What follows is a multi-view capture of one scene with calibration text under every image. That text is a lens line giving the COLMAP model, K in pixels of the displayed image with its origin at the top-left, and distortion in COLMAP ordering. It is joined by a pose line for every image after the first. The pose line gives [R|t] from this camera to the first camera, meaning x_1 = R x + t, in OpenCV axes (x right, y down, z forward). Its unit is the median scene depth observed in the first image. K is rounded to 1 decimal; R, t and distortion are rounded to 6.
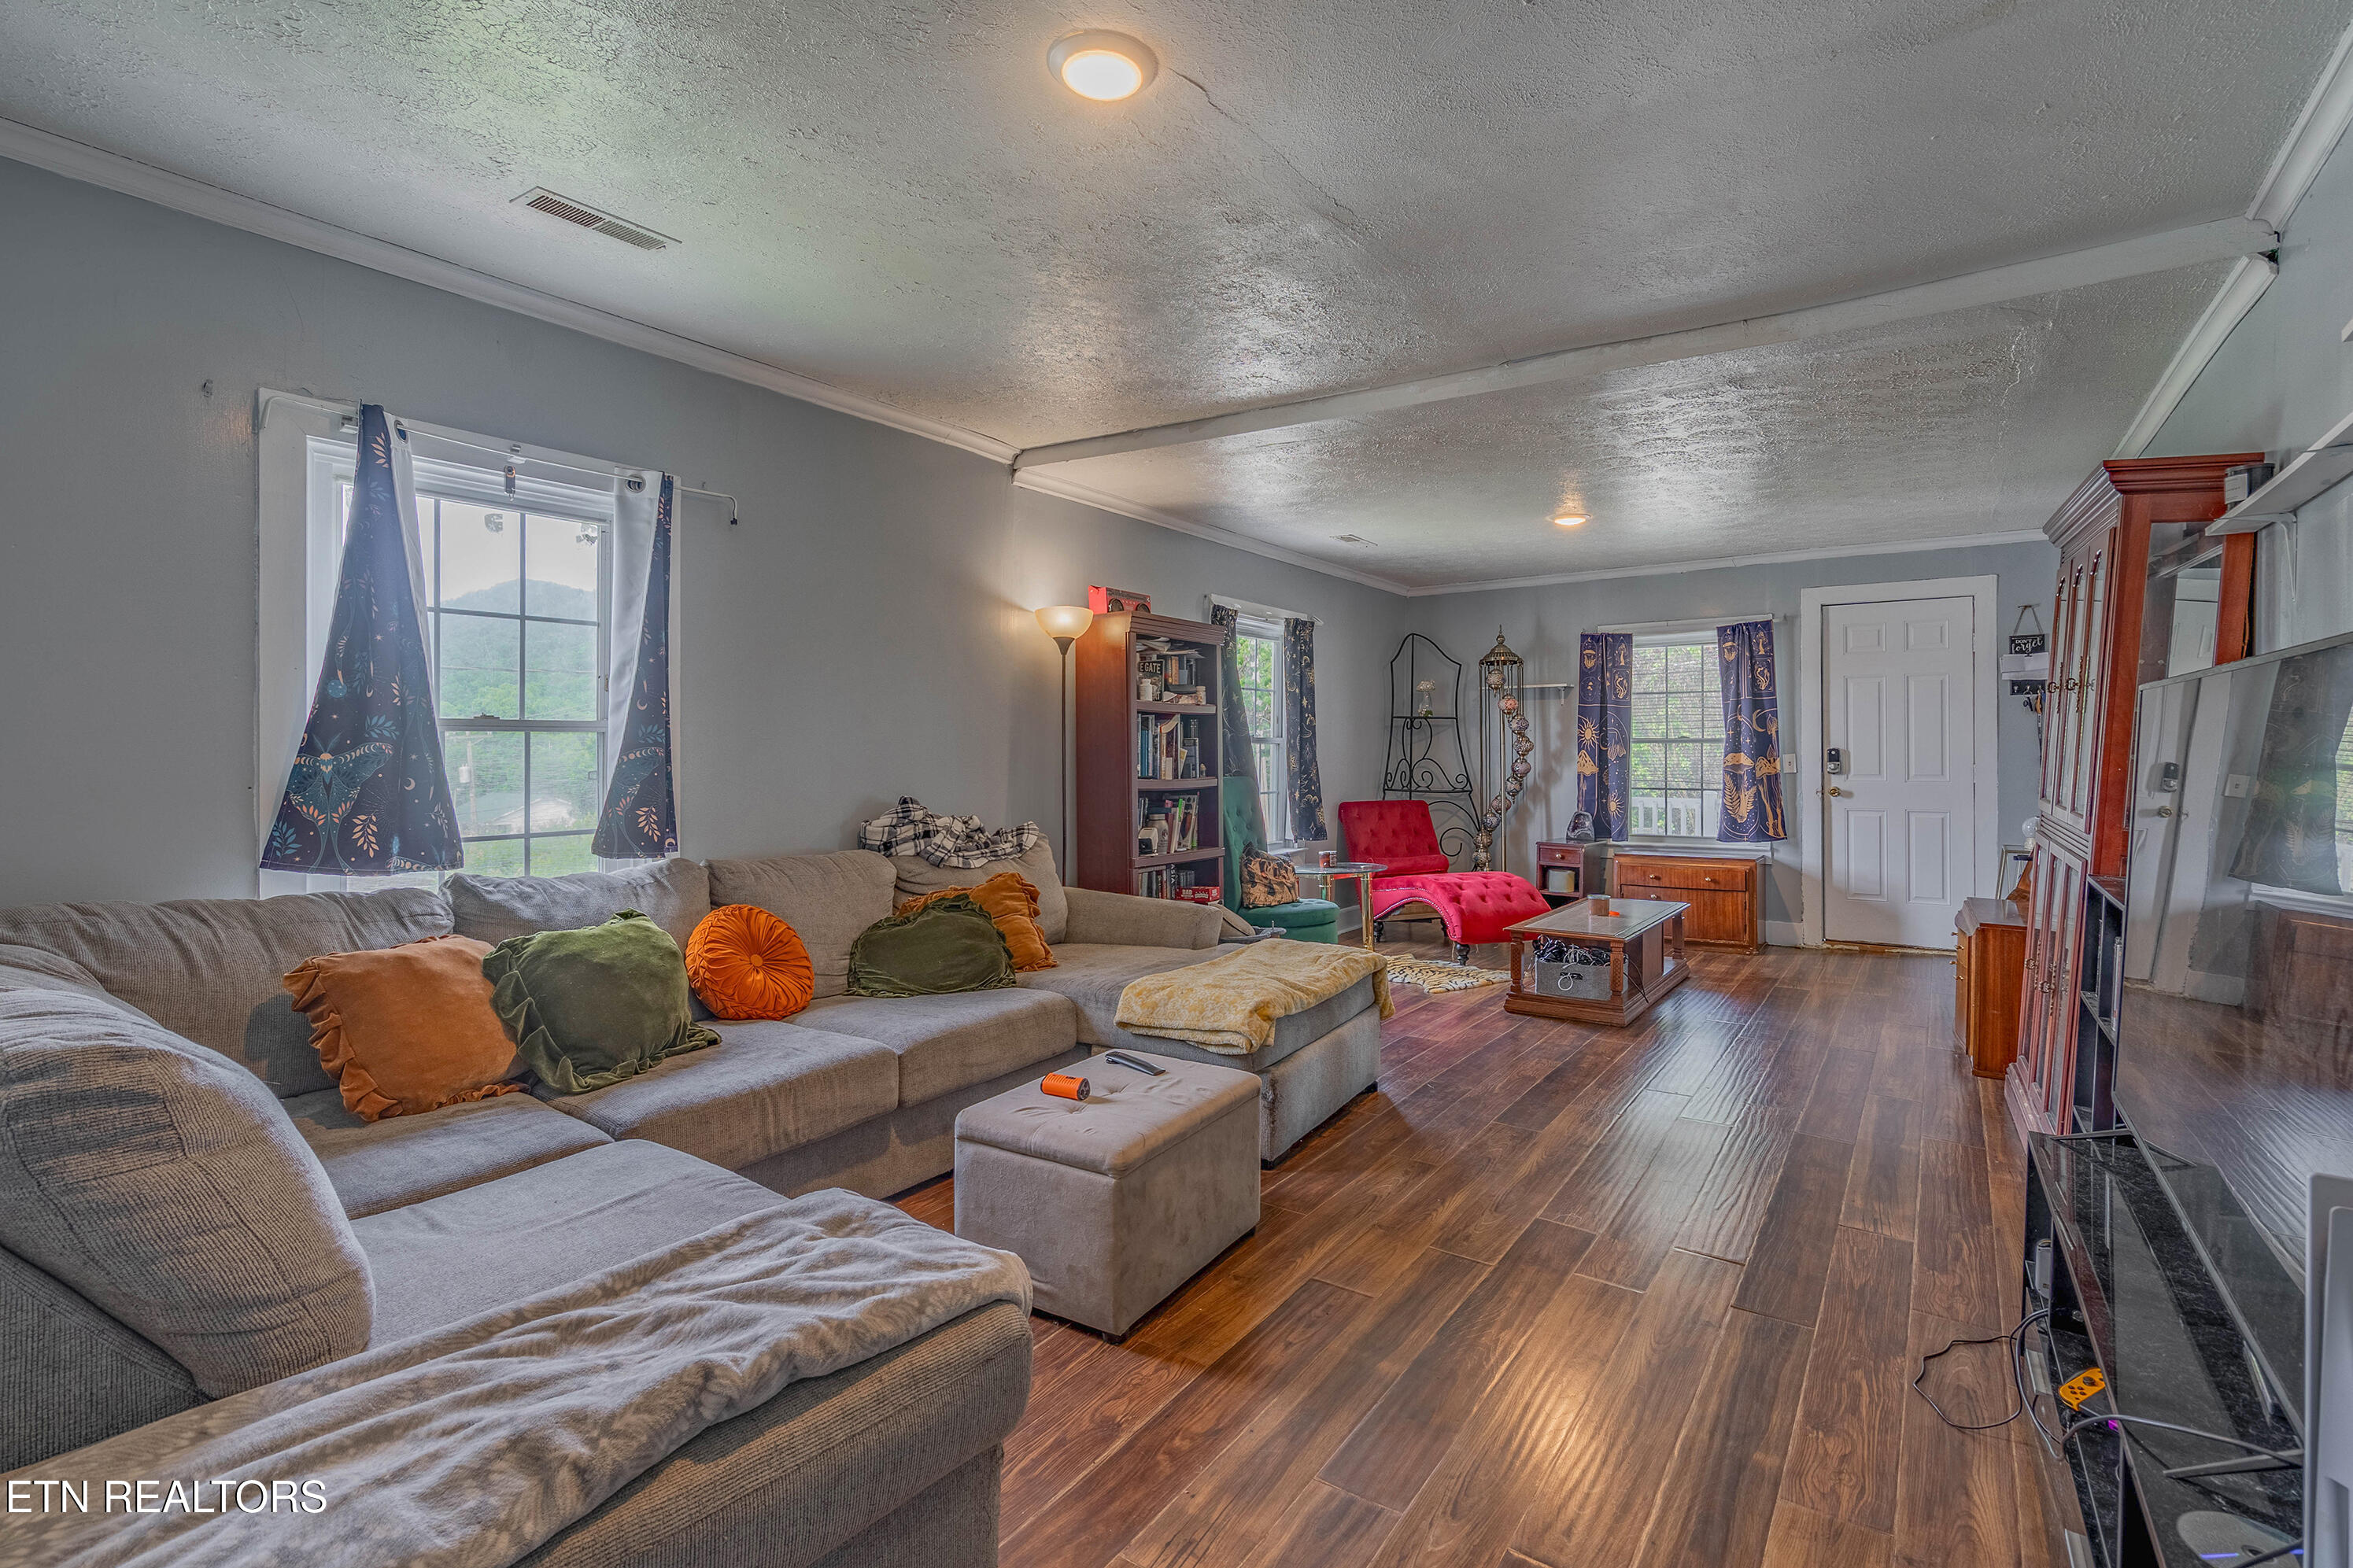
lens RADIAL K [[1204.0, 0, 1176.5], [0, 1204.0, 784.0], [0, 0, 1]] dist [0.000202, -0.000042]
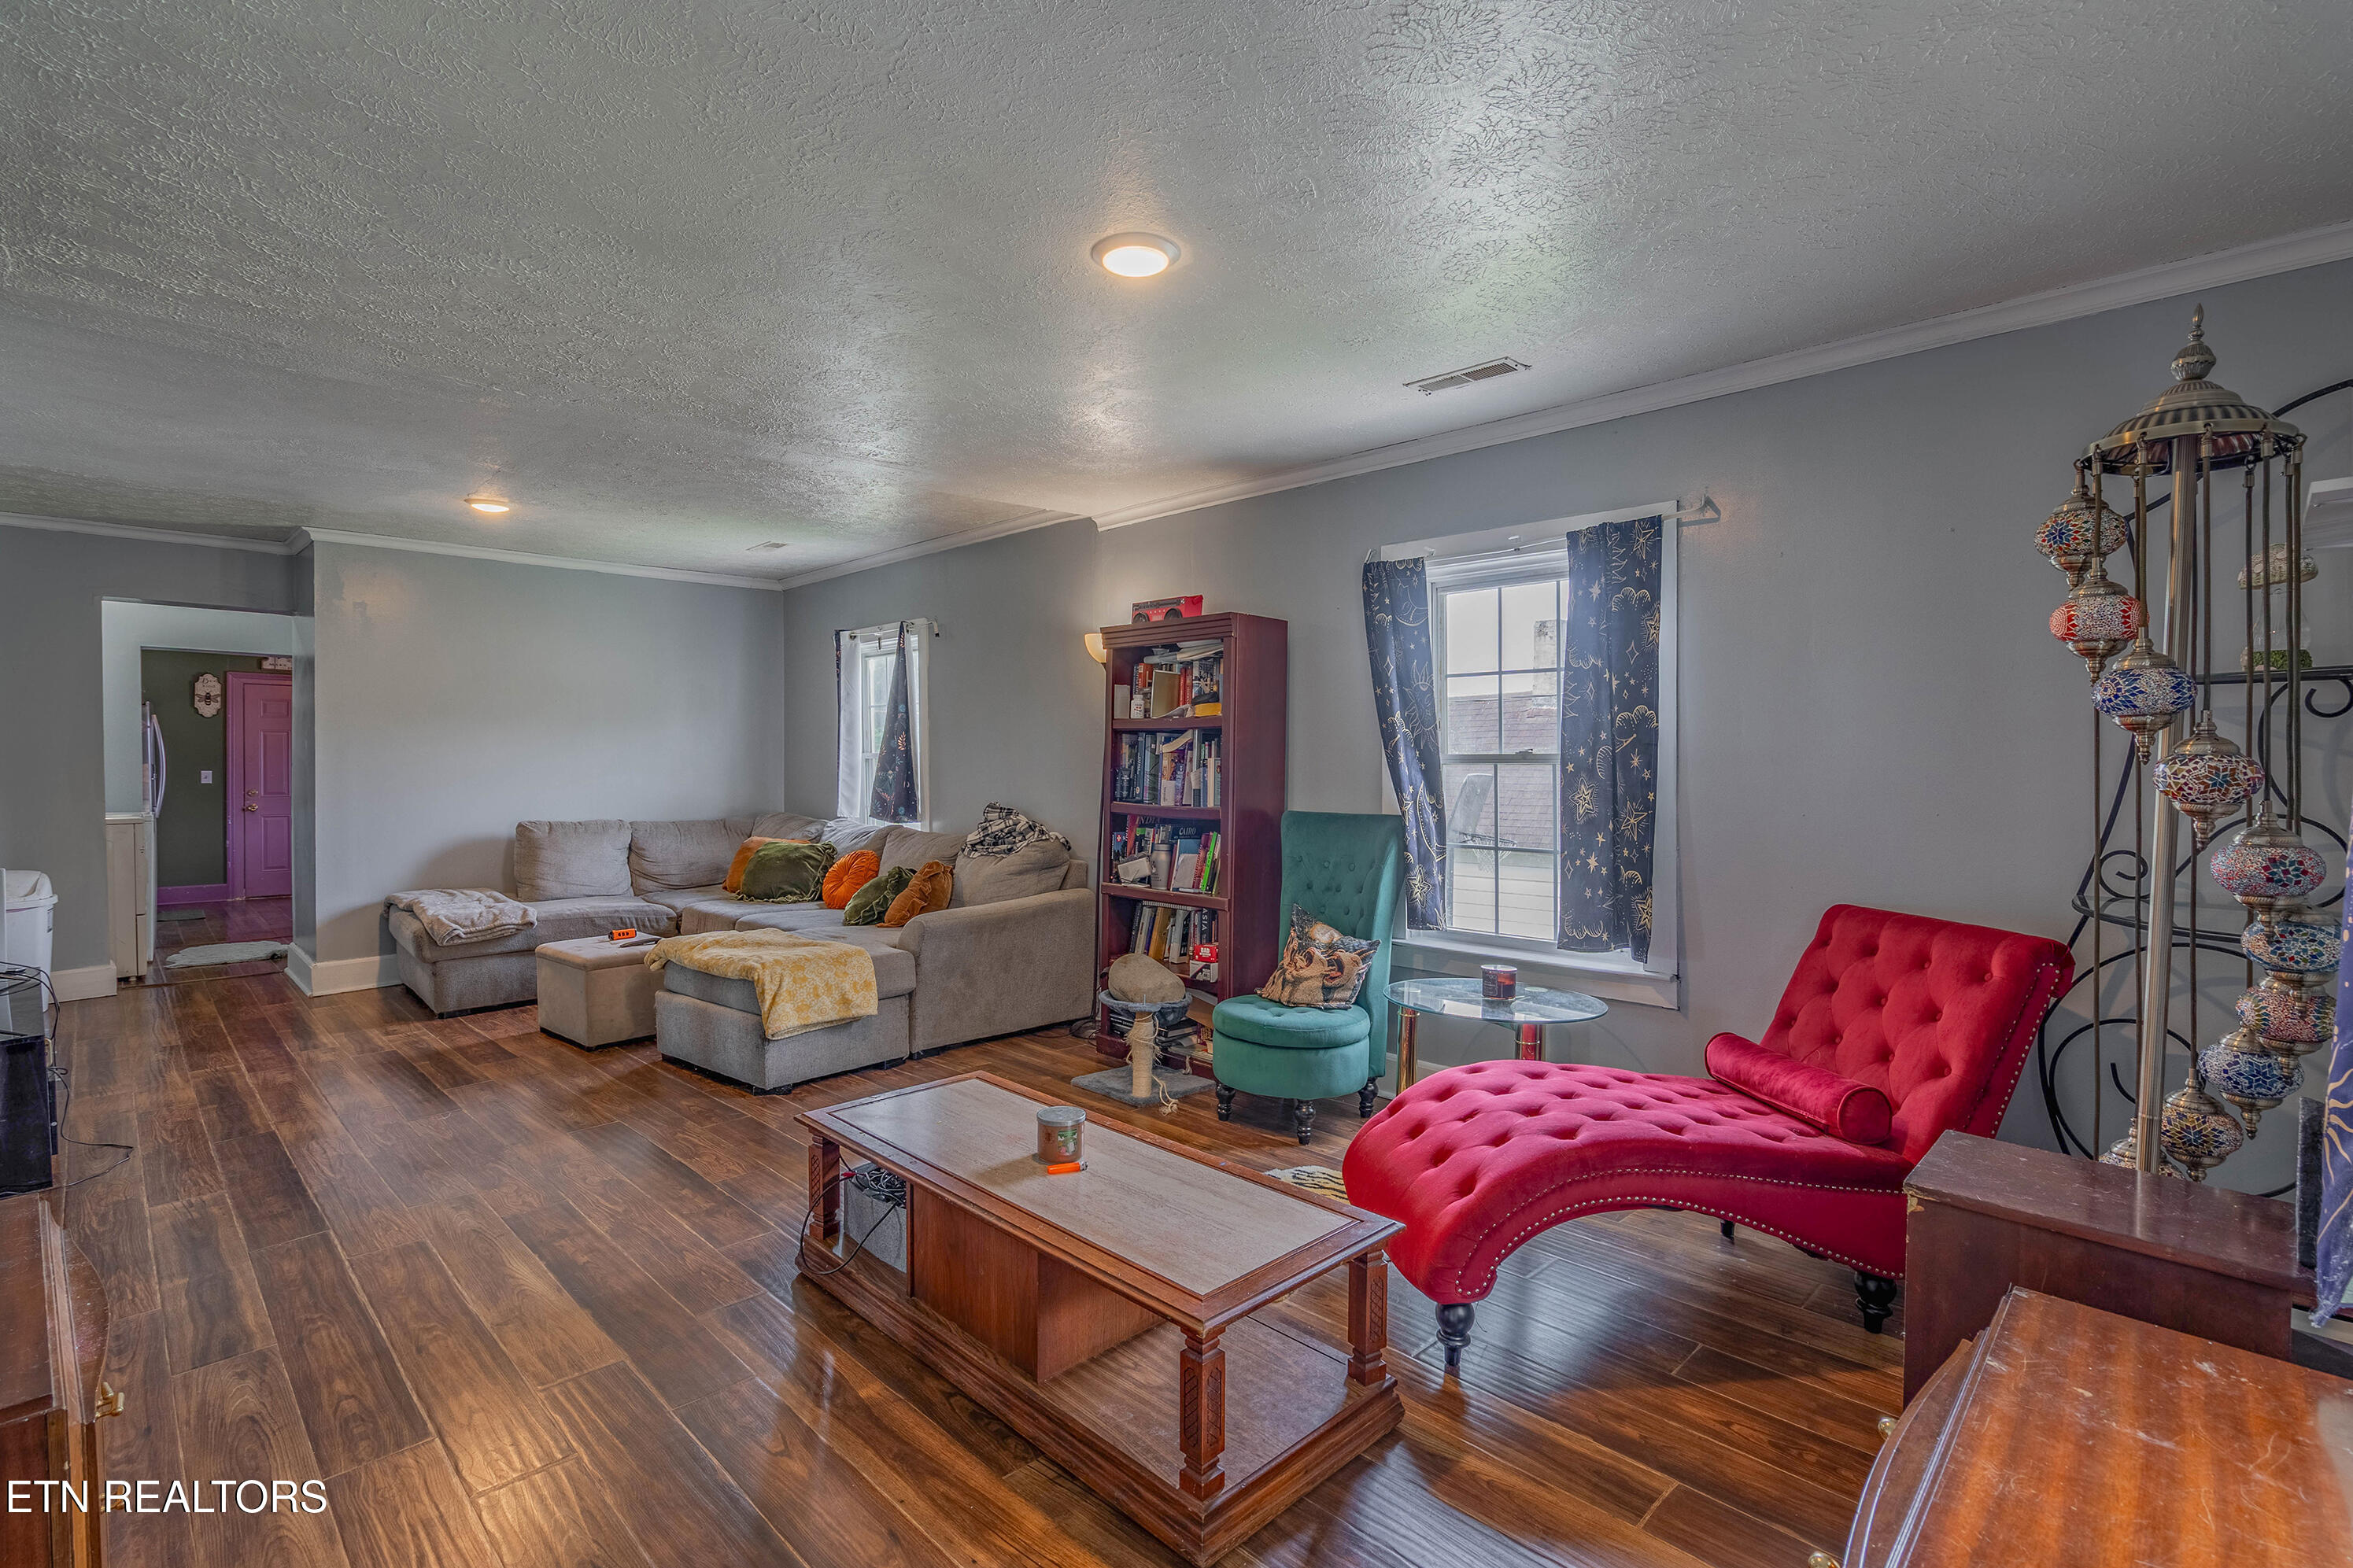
lens RADIAL K [[1089.9, 0, 1176.5], [0, 1089.9, 784.0], [0, 0, 1]] dist [0.001548, 0.000194]
pose [[-0.220381, 0.018194, -0.975244, 1.093271], [-0.032480, 0.999135, 0.025980, -0.057645], [0.974873, 0.037402, -0.219599, 1.689767]]
